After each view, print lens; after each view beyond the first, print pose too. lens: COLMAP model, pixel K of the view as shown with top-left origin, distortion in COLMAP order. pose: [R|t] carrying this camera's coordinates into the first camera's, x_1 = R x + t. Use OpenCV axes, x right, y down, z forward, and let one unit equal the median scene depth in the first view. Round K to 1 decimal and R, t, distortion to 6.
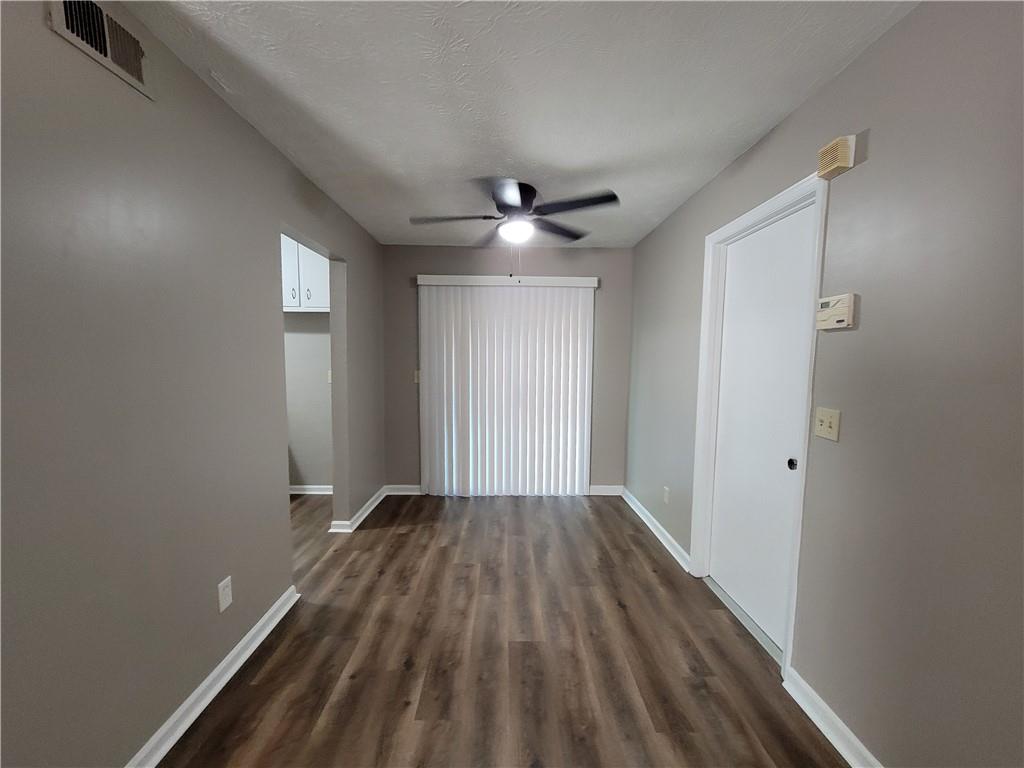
lens RADIAL K [[418.2, 0, 512.8], [0, 418.2, 391.9], [0, 0, 1]] dist [-0.002232, -0.000055]
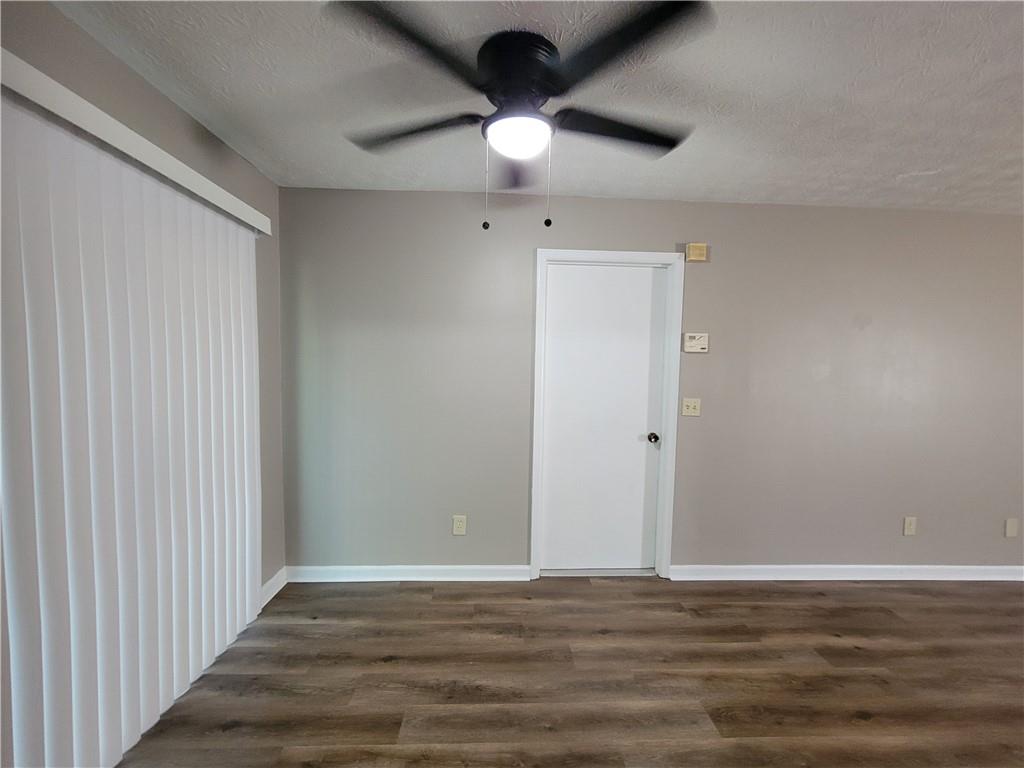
lens RADIAL K [[418.2, 0, 512.8], [0, 418.2, 391.9], [0, 0, 1]] dist [-0.002232, -0.000055]
pose [[-0.014980, -0.067150, 0.997630, -0.699033], [0.069054, 0.995291, 0.068029, -0.113510], [-0.997500, 0.069910, -0.010273, 1.292893]]
